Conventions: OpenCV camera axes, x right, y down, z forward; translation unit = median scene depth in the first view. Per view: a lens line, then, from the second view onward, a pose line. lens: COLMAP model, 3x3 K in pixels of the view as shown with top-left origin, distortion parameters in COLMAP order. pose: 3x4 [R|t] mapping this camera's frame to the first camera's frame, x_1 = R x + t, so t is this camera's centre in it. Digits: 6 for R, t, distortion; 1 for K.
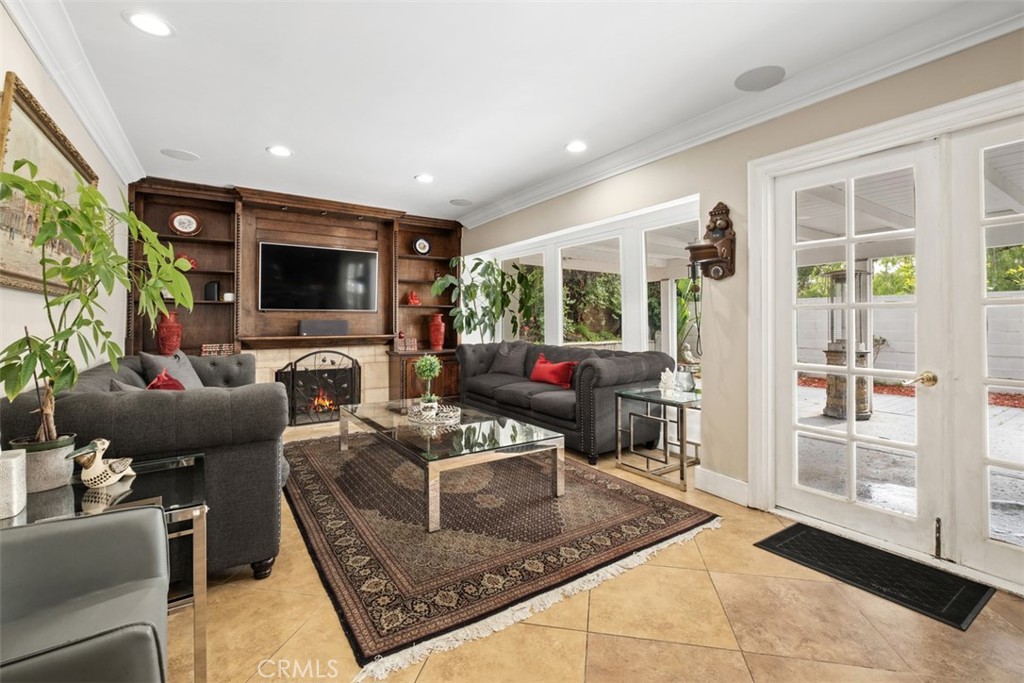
lens RADIAL K [[443.2, 0, 512.5], [0, 443.2, 312.1], [0, 0, 1]] dist [-0.005477, -0.000735]
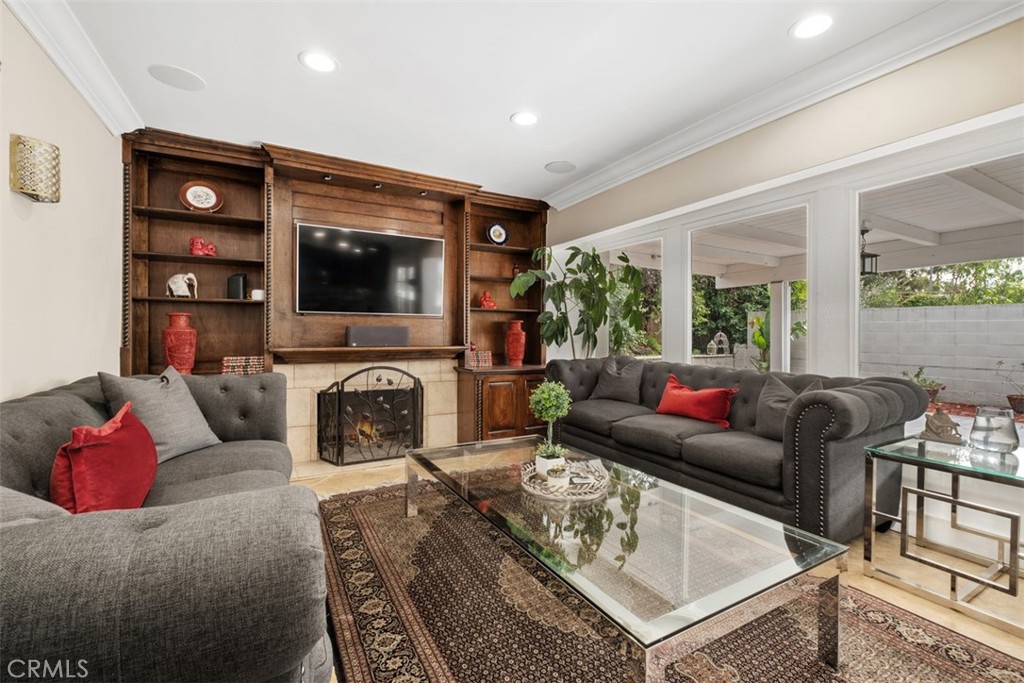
lens RADIAL K [[443.2, 0, 514.5], [0, 443.2, 334.1], [0, 0, 1]] dist [-0.005477, -0.000735]
pose [[0.996482, 0.008554, -0.083369, -0.131960], [-0.006496, 0.999668, 0.024927, 0.011251], [0.083555, -0.024298, 0.996207, 0.266194]]
